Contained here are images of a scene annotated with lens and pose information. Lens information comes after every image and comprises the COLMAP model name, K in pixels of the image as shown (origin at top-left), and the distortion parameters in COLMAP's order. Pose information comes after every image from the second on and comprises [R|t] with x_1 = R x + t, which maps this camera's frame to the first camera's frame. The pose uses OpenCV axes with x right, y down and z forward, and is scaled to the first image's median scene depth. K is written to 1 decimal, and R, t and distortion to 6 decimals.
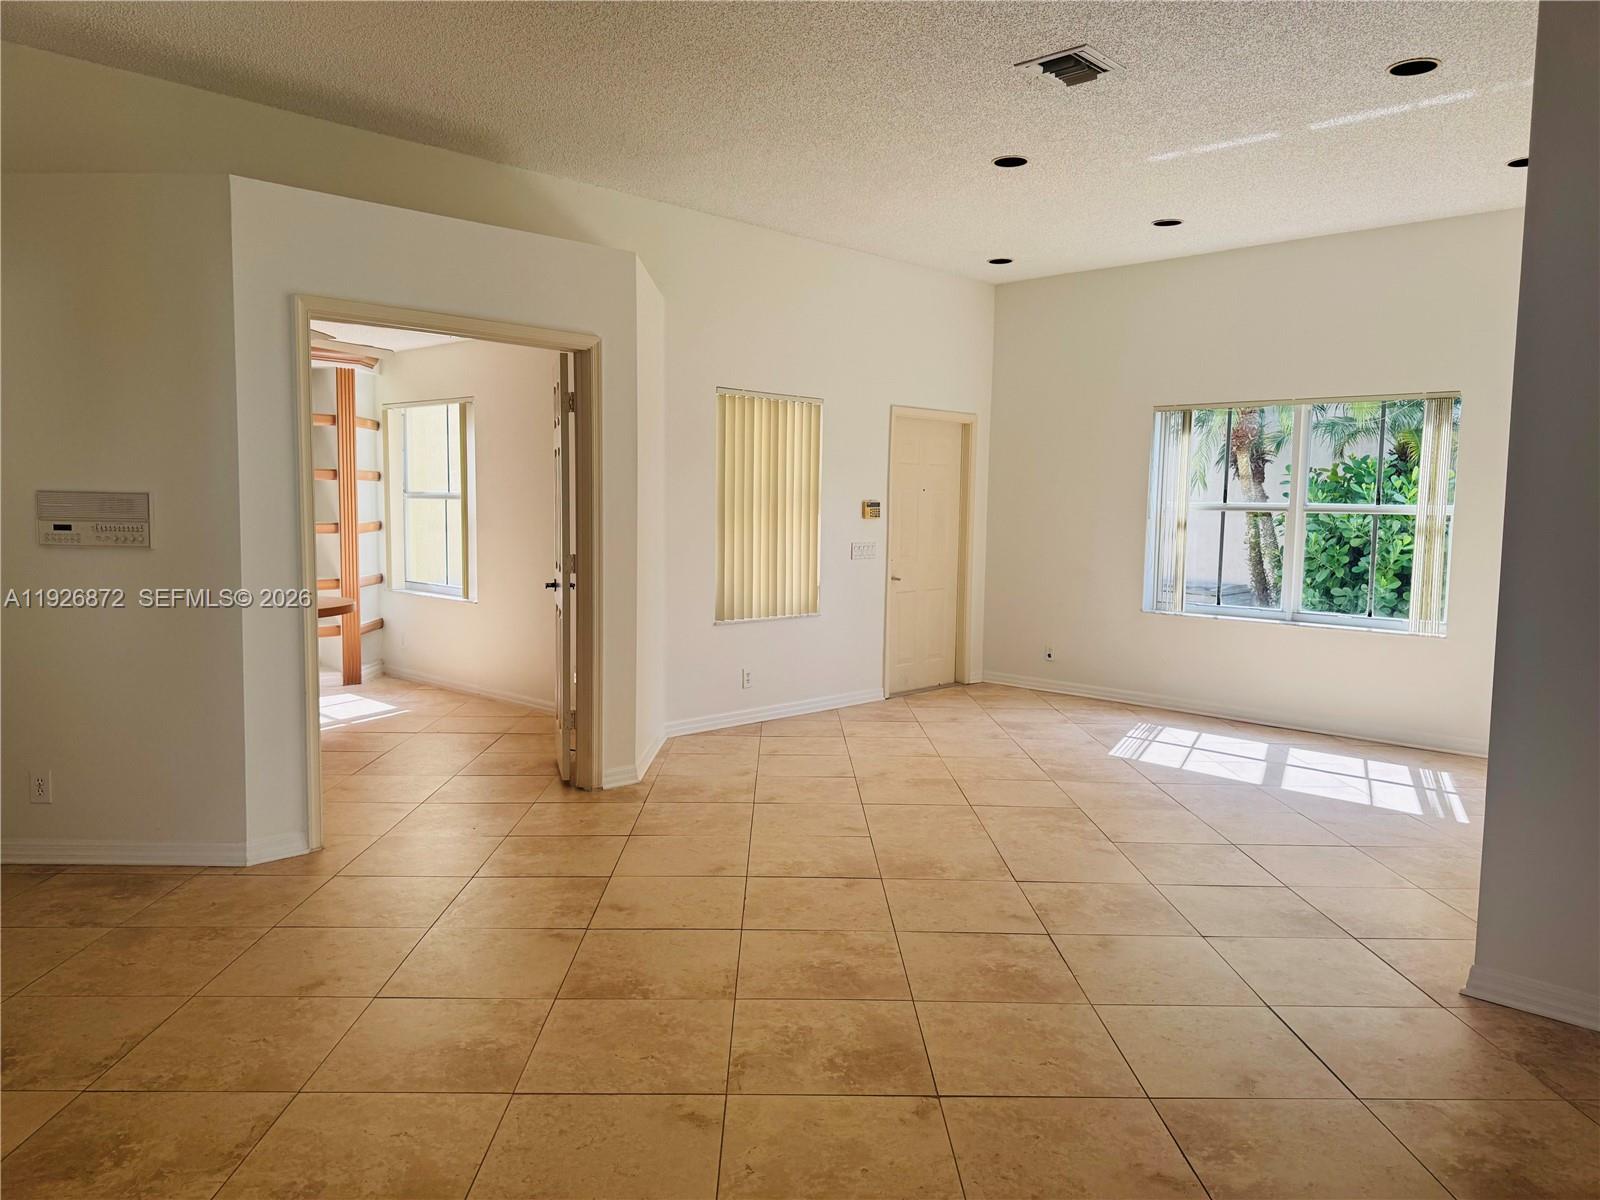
lens RADIAL K [[1115.3, 0, 799.7], [0, 1115.3, 600.8], [0, 0, 1]] dist [0.052066, -0.070211]
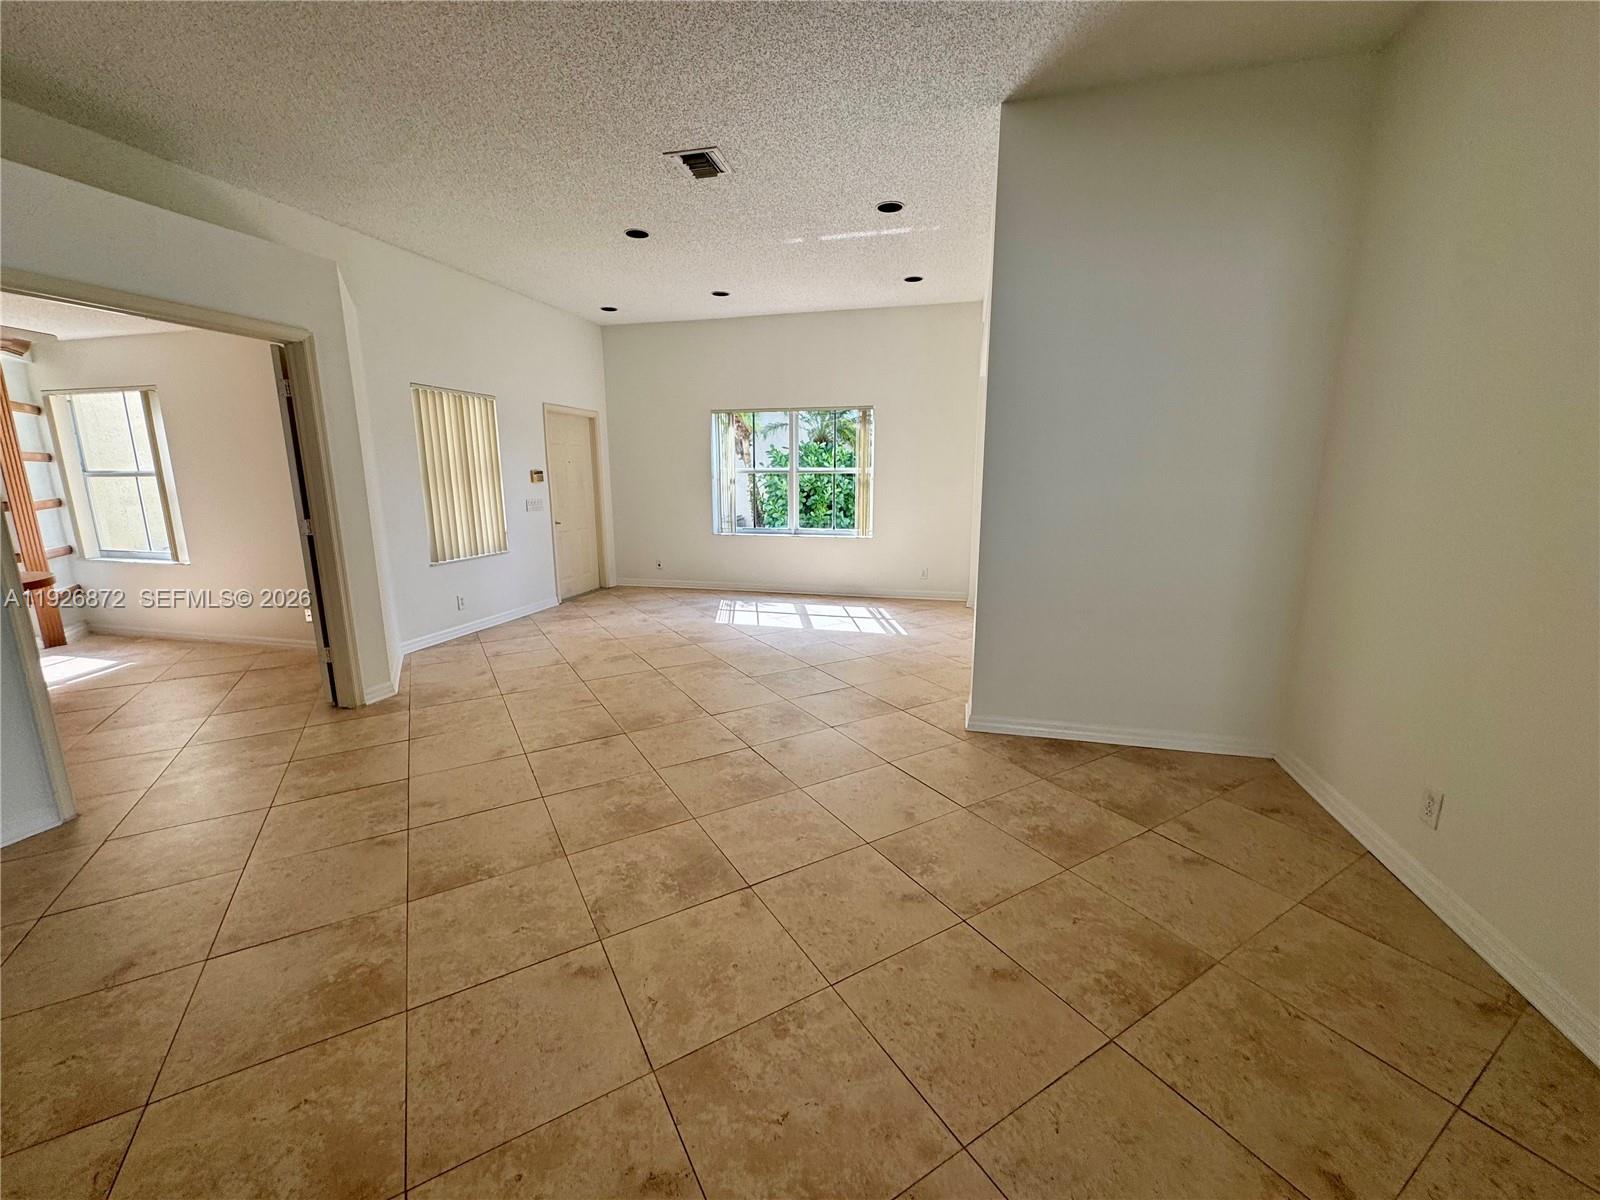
lens RADIAL K [[637.4, 0, 796.5], [0, 637.4, 596.7], [0, 0, 1]] dist [-0.006954, 0.001558]
pose [[0.868698, -0.112921, 0.482300, -0.100411], [0.061211, 0.990678, 0.121698, -0.011890], [-0.491546, -0.076197, 0.867512, 0.169177]]
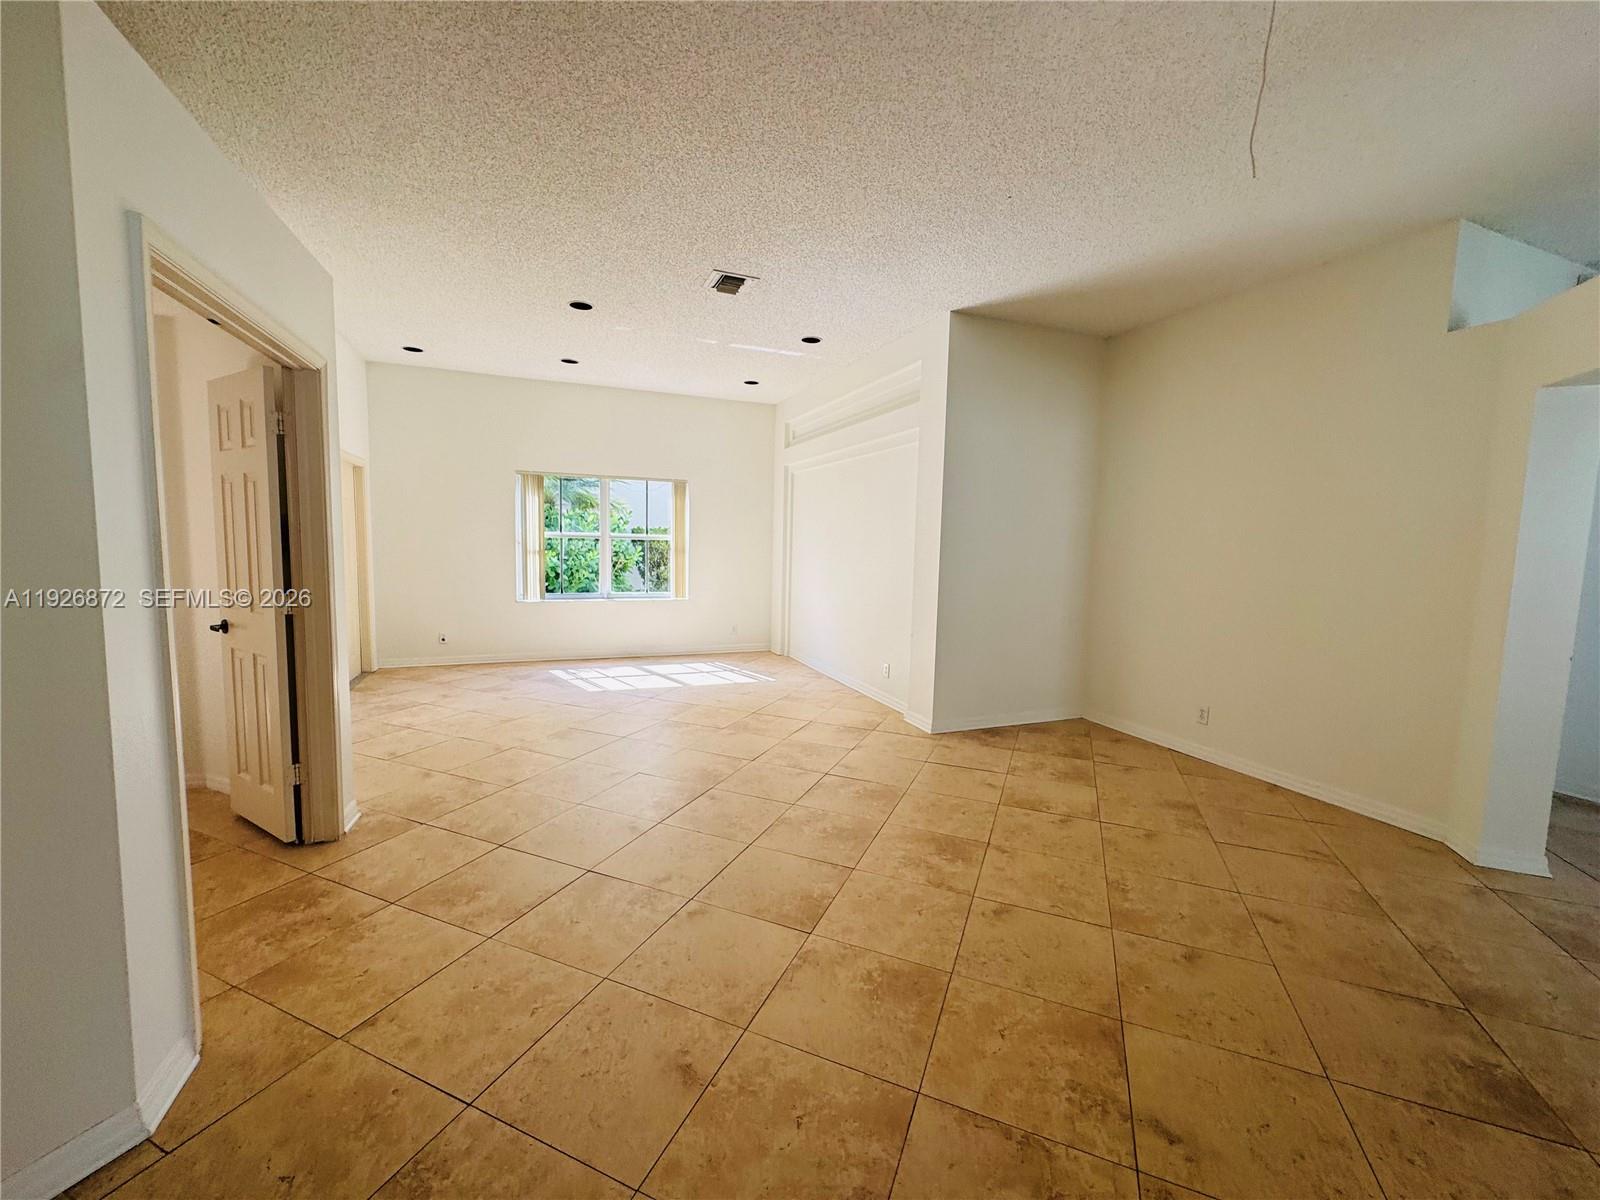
lens RADIAL K [[637.4, 0, 801.6], [0, 637.4, 592.5], [0, 0, 1]] dist [-0.006954, 0.001558]
pose [[0.407741, -0.080973, 0.909500, -0.573458], [0.065747, 0.996078, 0.059206, -0.051298], [-0.910727, 0.035657, 0.411466, 0.472269]]
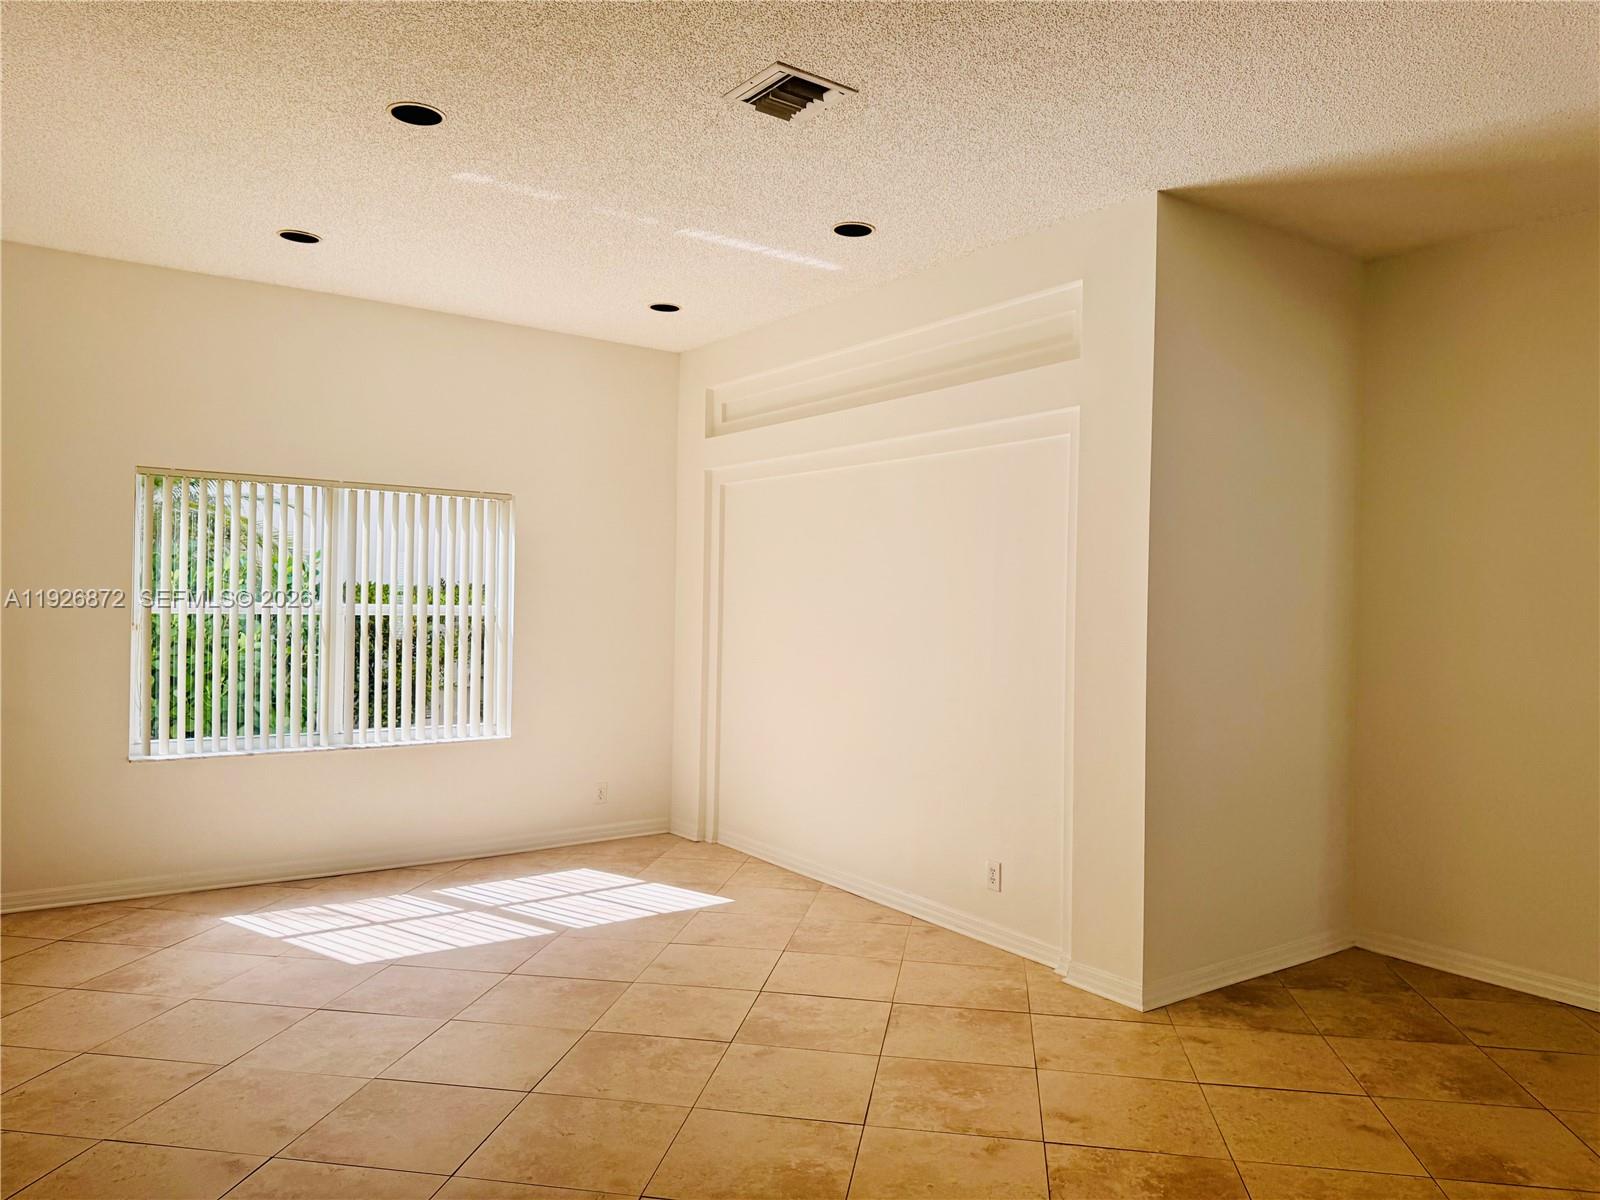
lens RADIAL K [[1115.3, 0, 812.8], [0, 1115.3, 600.5], [0, 0, 1]] dist [0.052066, -0.070211]
pose [[0.180050, -0.011917, 0.983585, -0.507598], [0.076116, 0.997097, -0.001852, -0.097195], [-0.980708, 0.075200, 0.180434, 0.782319]]
